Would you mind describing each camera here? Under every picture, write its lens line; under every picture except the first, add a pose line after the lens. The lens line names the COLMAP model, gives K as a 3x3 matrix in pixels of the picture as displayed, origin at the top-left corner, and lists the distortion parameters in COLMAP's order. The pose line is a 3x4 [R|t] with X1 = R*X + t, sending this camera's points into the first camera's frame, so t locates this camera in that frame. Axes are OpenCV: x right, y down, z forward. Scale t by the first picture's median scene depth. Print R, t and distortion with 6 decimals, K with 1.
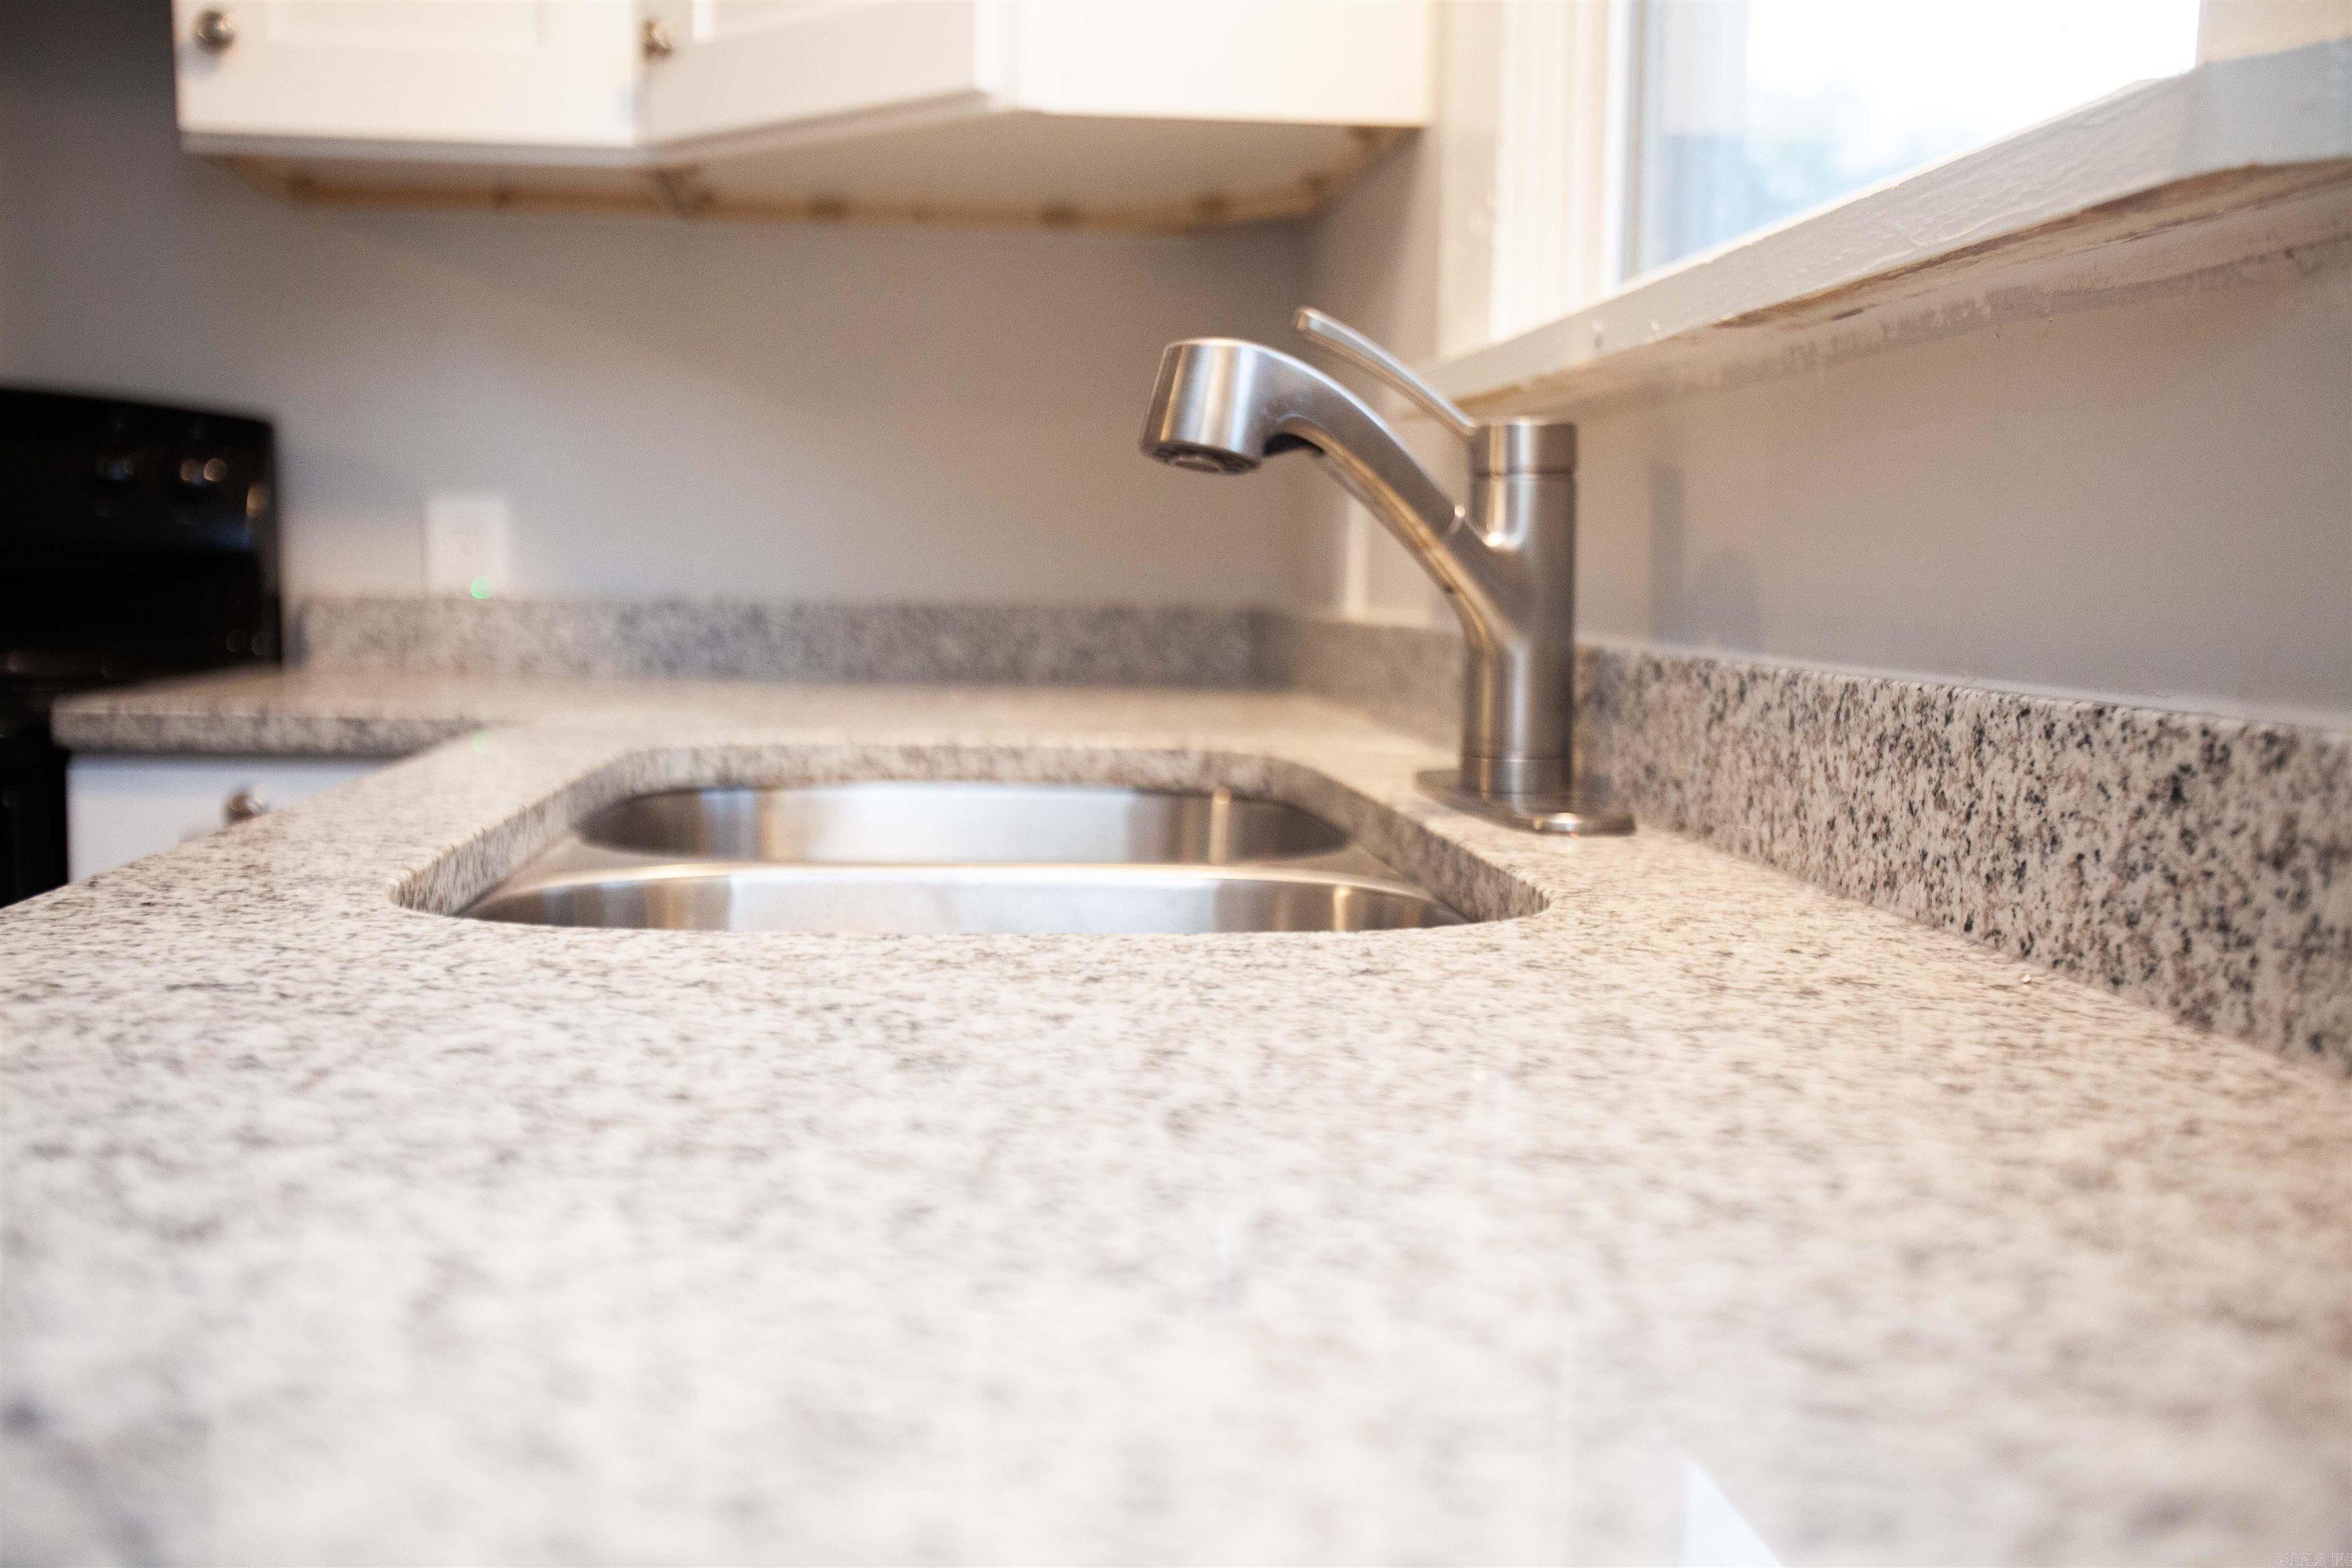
lens RADIAL K [[2221.4, 0, 1176.0], [0, 2221.4, 784.0], [0, 0, 1]] dist [0.006775, 0.009864]
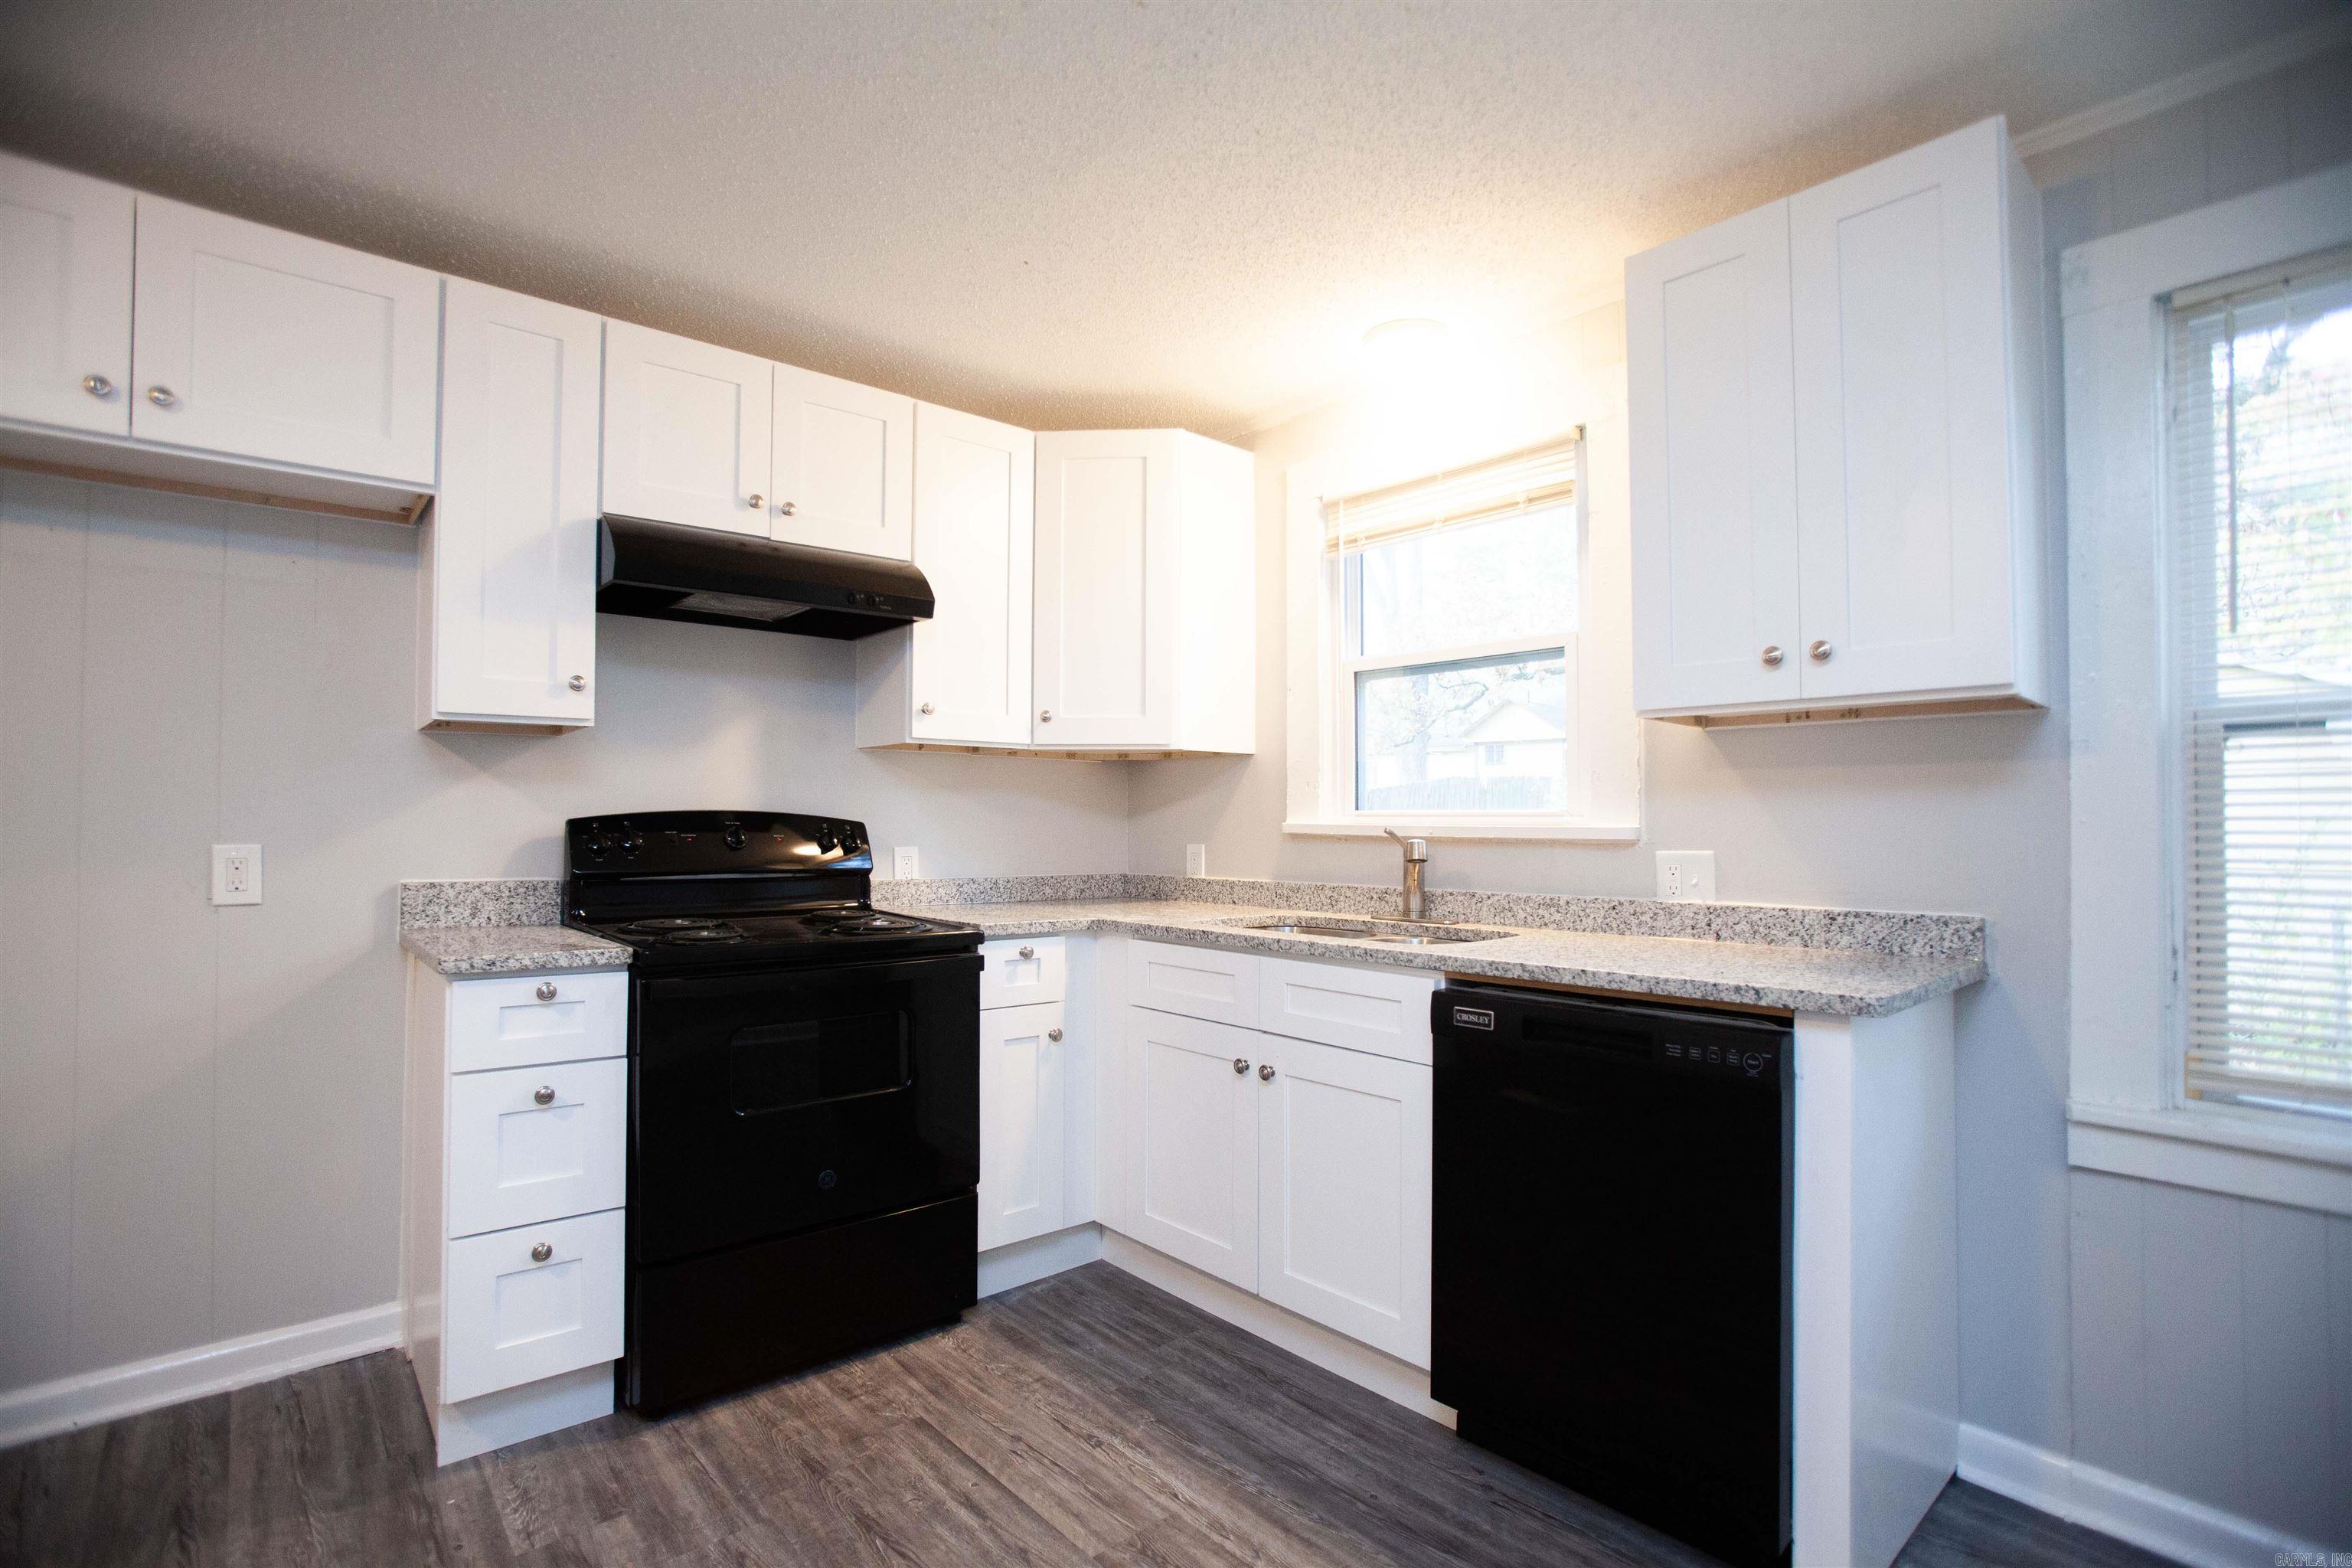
lens RADIAL K [[1106.0, 0, 1161.8], [0, 1106.0, 794.3], [0, 0, 1]] dist [-0.076307, 0.038663]
pose [[0.810878, 0.001115, 0.585214, -2.007749], [0.066210, 0.993403, -0.093634, -0.089885], [-0.581458, 0.114673, 0.805454, -0.828366]]
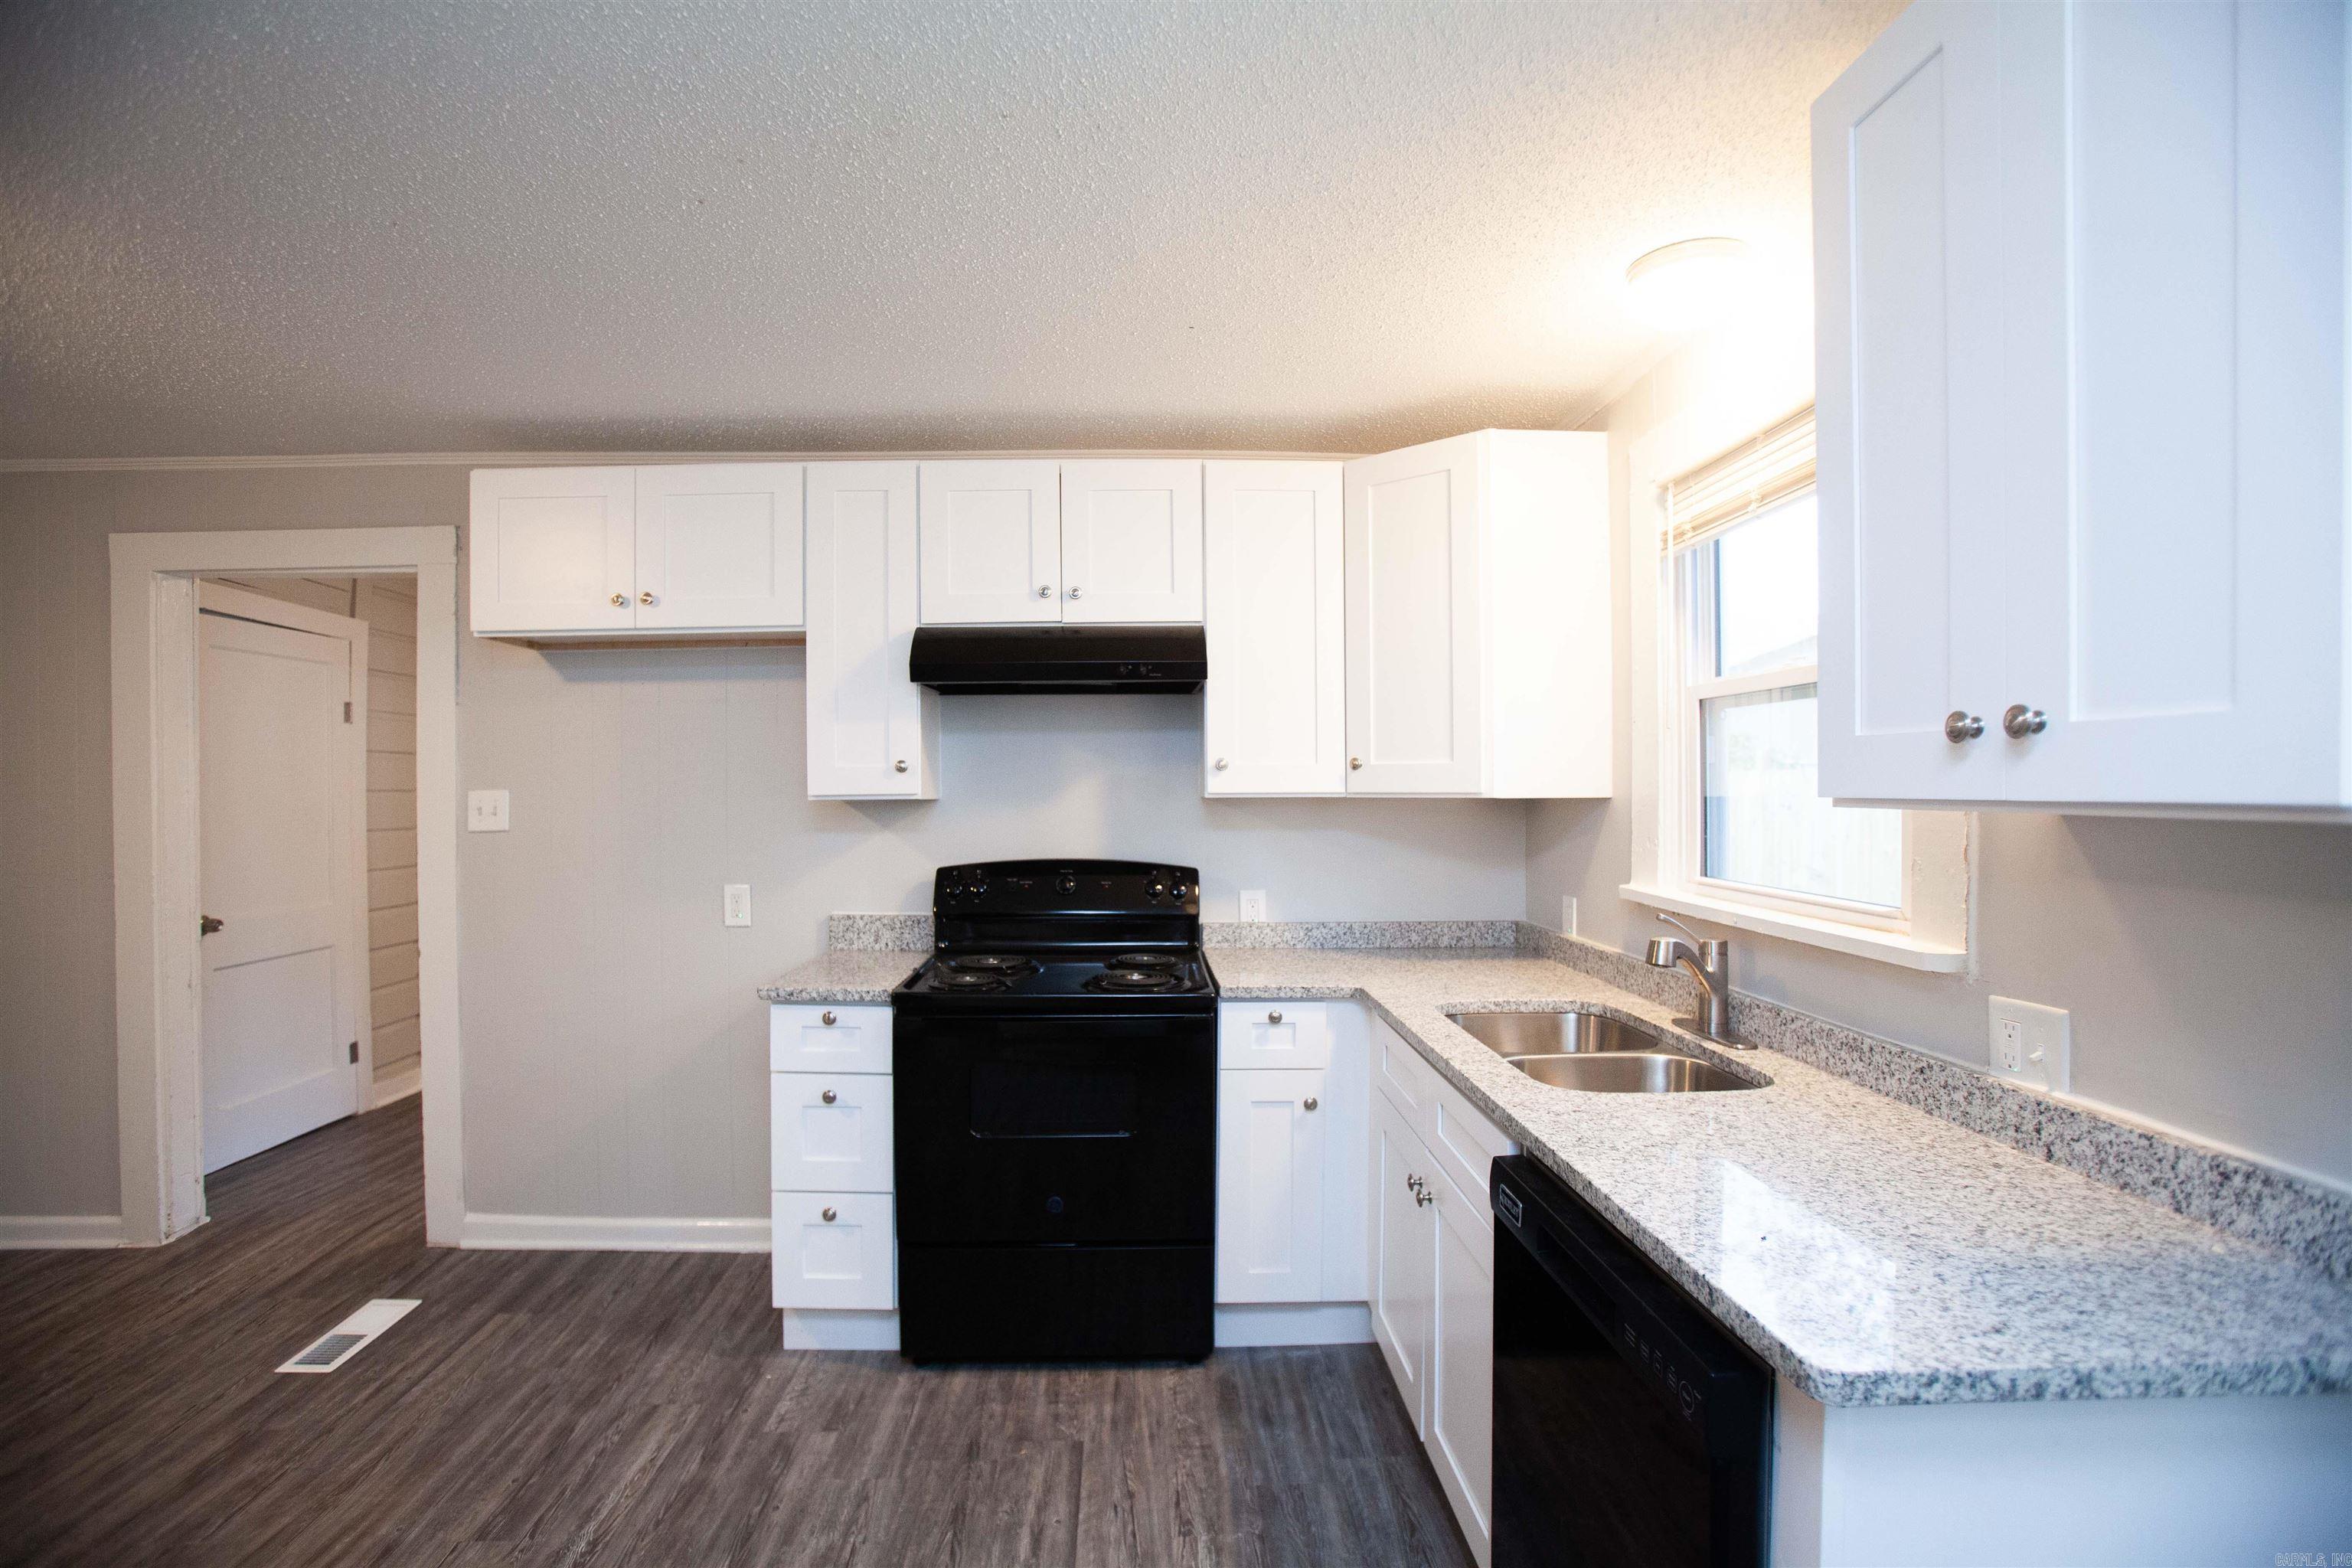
lens RADIAL K [[1106.0, 0, 1161.8], [0, 1106.0, 794.3], [0, 0, 1]] dist [-0.076307, 0.038663]
pose [[0.997427, -0.017963, -0.069400, -0.754427], [0.011682, 0.995885, -0.089868, -0.281364], [0.070729, 0.088826, 0.993533, -1.125881]]
